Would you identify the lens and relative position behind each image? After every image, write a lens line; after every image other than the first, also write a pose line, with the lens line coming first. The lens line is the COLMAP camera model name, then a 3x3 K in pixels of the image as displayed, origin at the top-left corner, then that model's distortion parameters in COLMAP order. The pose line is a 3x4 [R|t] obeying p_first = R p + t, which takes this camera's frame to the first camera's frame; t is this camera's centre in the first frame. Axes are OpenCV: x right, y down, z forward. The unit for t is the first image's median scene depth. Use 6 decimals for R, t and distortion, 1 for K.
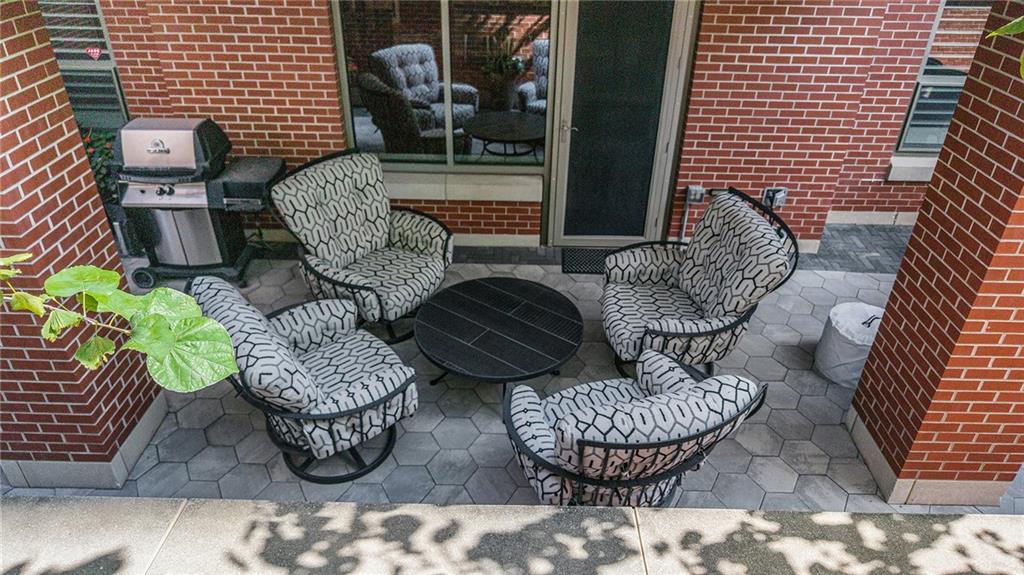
lens RADIAL K [[697.7, 0, 512.0], [0, 697.7, 287.5], [0, 0, 1]] dist [-0.005283, -0.001816]
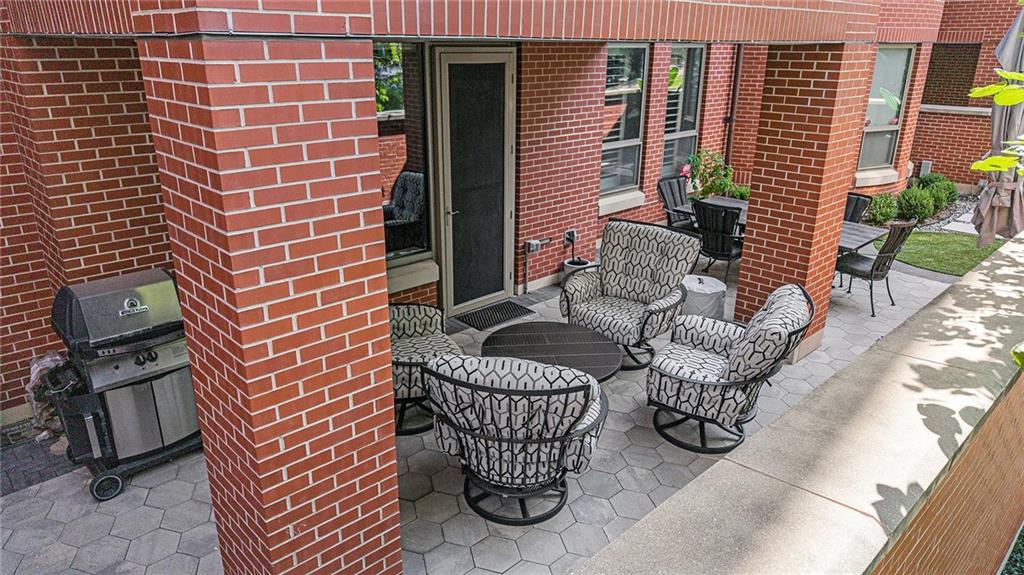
lens RADIAL K [[680.0, 0, 512.0], [0, 680.0, 287.5], [0, 0, 1]] dist [-0.000130, 0.000417]
pose [[0.714522, -0.246871, 0.654609, -0.662269], [0.367433, 0.928660, -0.050839, -0.013108], [-0.595359, 0.276850, 0.754256, 0.096237]]
